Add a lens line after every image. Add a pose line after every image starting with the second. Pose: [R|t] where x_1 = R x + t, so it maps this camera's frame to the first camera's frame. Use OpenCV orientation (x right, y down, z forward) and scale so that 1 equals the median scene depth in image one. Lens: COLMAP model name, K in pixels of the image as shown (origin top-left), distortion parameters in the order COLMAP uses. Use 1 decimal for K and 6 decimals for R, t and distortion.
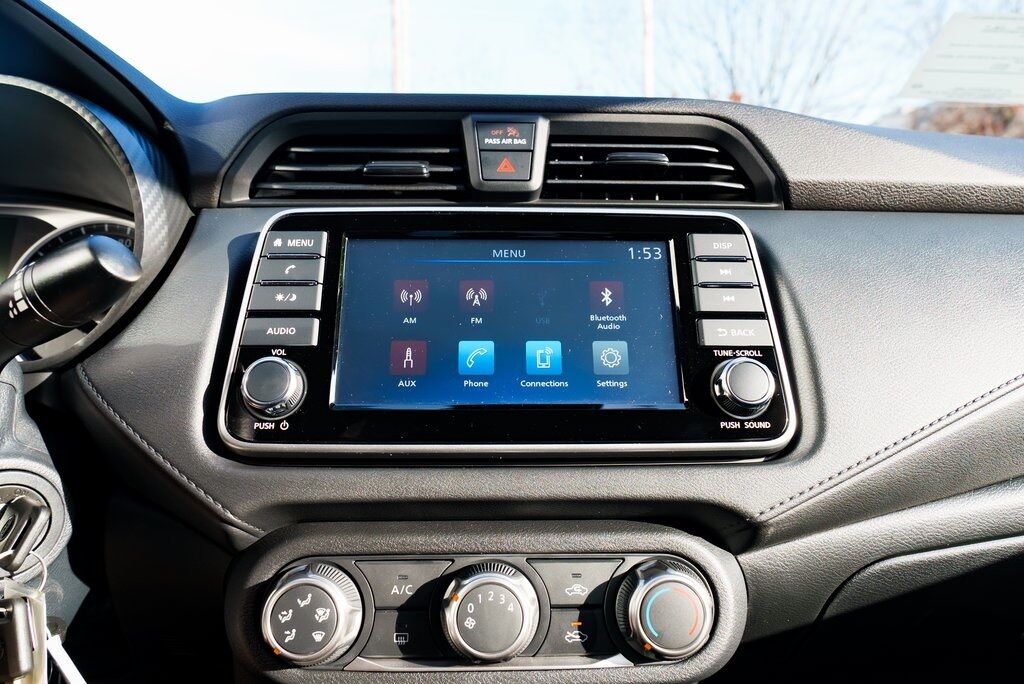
lens RADIAL K [[721.8, 0, 519.1], [0, 721.8, 347.2], [0, 0, 1]] dist [-0.025439, 0.003217]
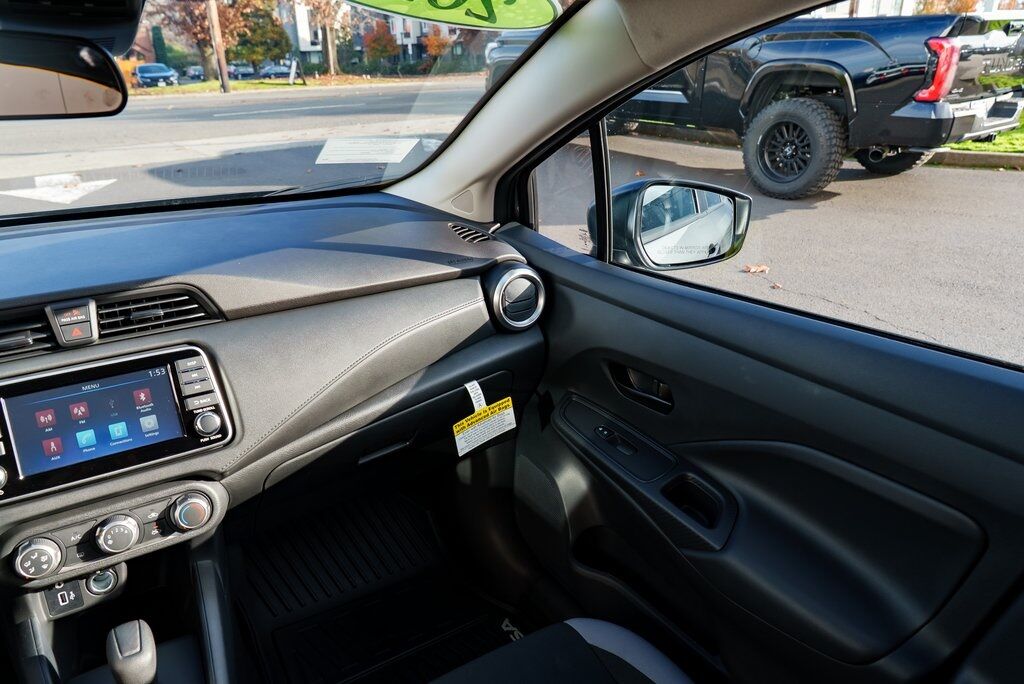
lens RADIAL K [[694.8, 0, 508.5], [0, 694.8, 345.2], [0, 0, 1]] dist [-0.017777, 0.002970]
pose [[0.857835, -0.199490, 0.473627, 0.120142], [0.057946, 0.953256, 0.296557, -0.892229], [-0.510648, -0.226953, 0.829296, -1.545095]]
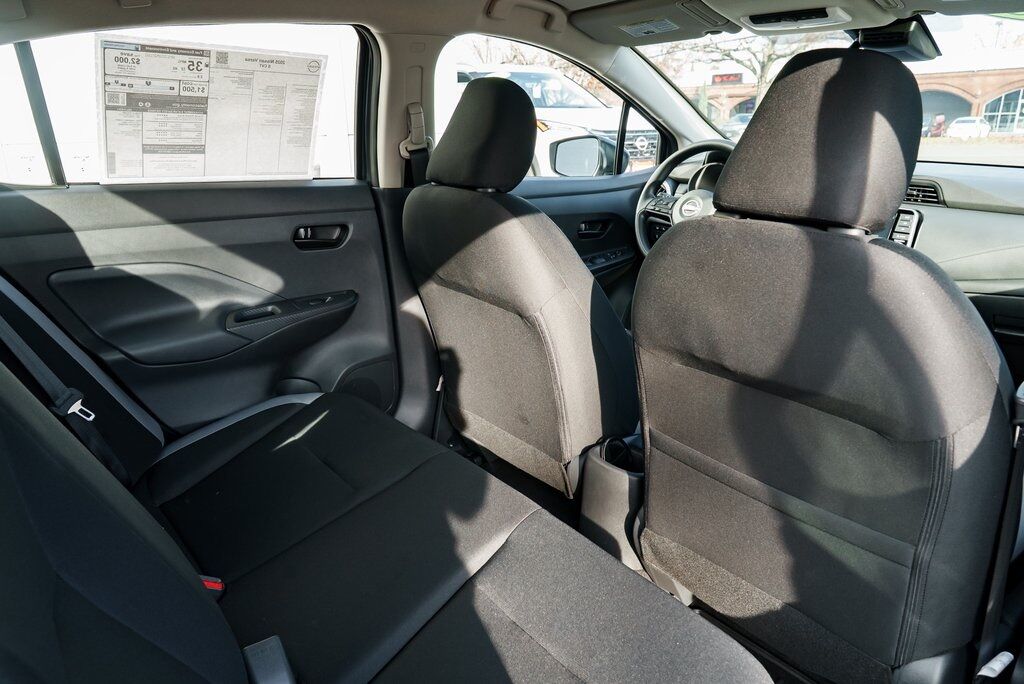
lens RADIAL K [[698.3, 0, 506.9], [0, 698.3, 343.5], [0, 0, 1]] dist [-0.008304, 0.007220]
pose [[0.595222, 0.249544, -0.763831, 2.603393], [-0.074935, 0.963653, 0.256433, -0.344790], [0.800060, -0.095397, 0.592287, -4.149328]]
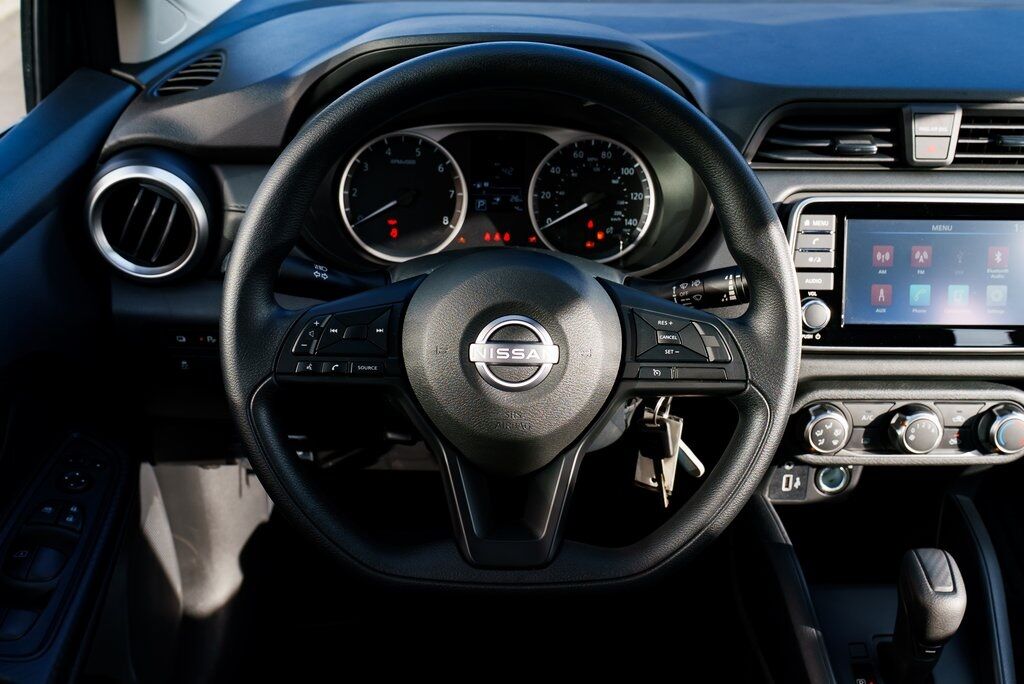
lens RADIAL K [[1009.8, 0, 514.6], [0, 1009.8, 356.1], [0, 0, 1]] dist [0.006363, 0.011695]
pose [[0.999776, 0.020136, 0.006460, -1.086443], [-0.021003, 0.910024, 0.414024, -0.869914], [0.002458, -0.414067, 0.910243, -1.321746]]
